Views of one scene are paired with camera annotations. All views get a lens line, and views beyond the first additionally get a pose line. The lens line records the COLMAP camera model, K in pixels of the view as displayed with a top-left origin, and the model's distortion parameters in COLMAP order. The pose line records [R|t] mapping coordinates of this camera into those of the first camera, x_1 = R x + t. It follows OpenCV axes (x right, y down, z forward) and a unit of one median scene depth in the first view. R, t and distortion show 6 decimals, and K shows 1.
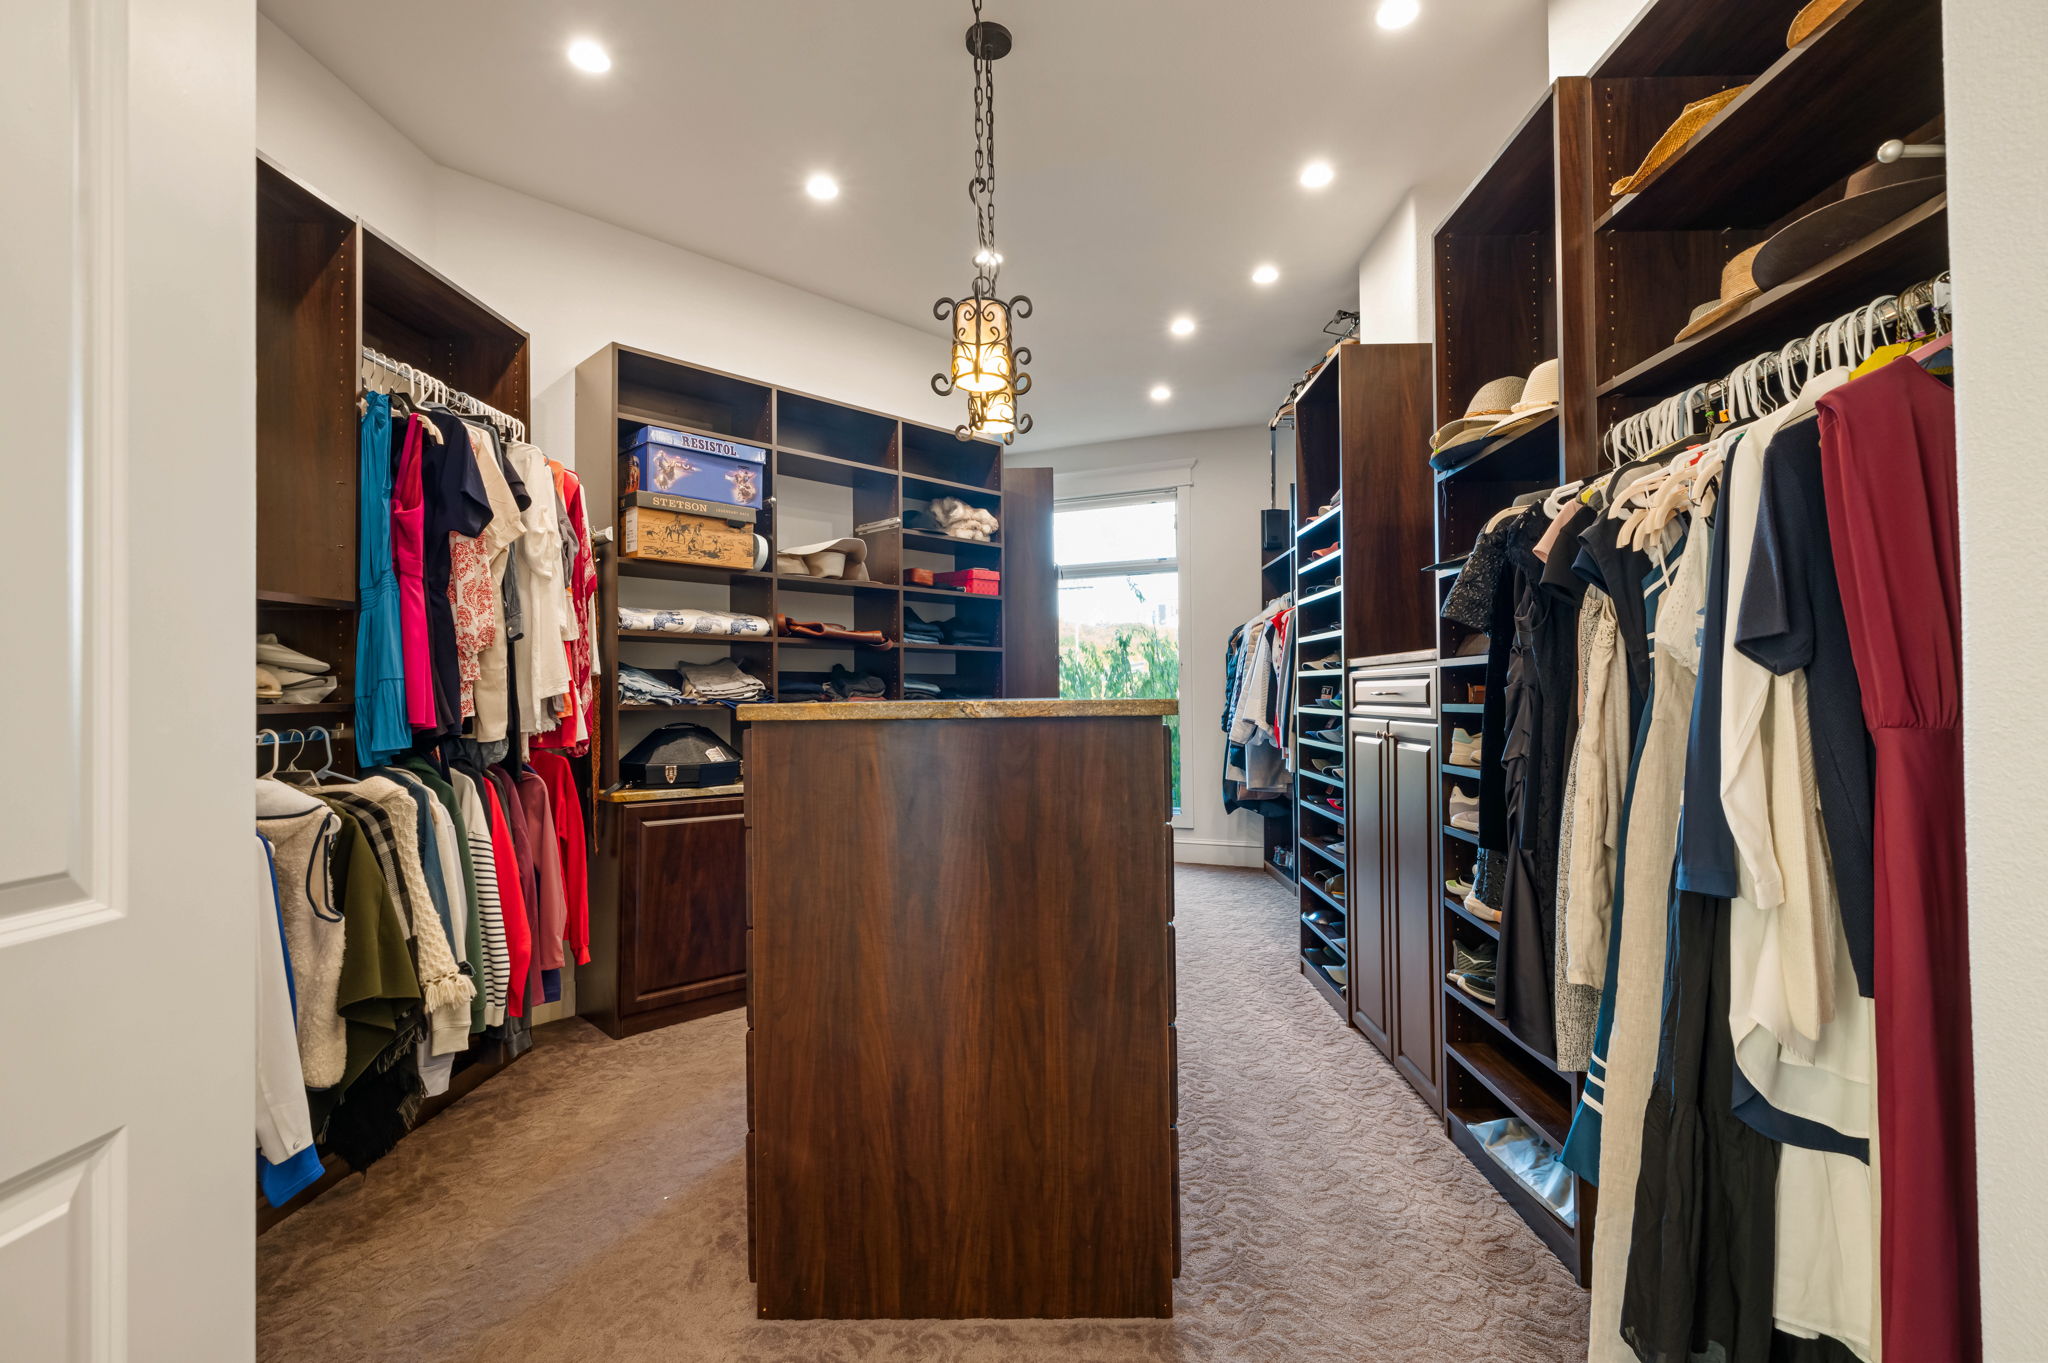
lens RADIAL K [[942.2, 0, 1024.0], [0, 942.2, 681.5], [0, 0, 1]] dist [-0.001548, -0.000126]
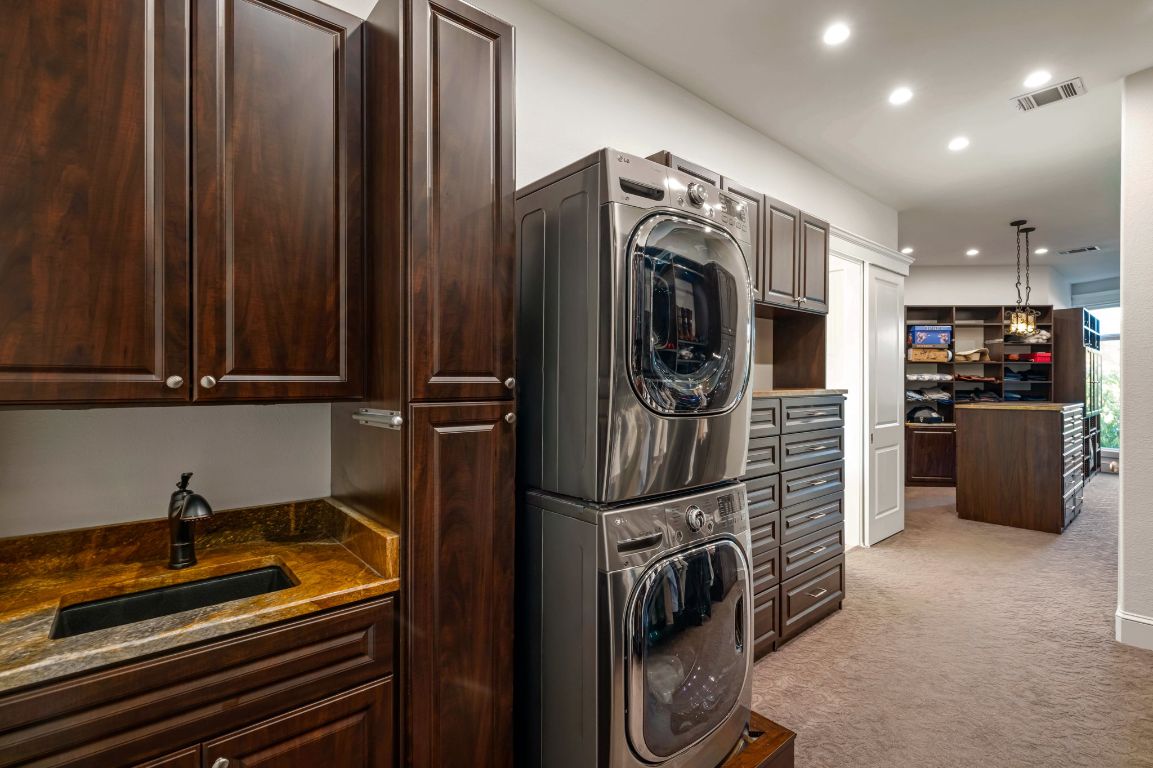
lens RADIAL K [[530.5, 0, 576.5], [0, 530.5, 384.0], [0, 0, 1]] dist [-0.001548, -0.000126]
pose [[0.667179, 0.009953, -0.744831, 0.246736], [0.003573, 0.999856, 0.016561, -0.072587], [0.744889, -0.013711, 0.667048, -1.272662]]
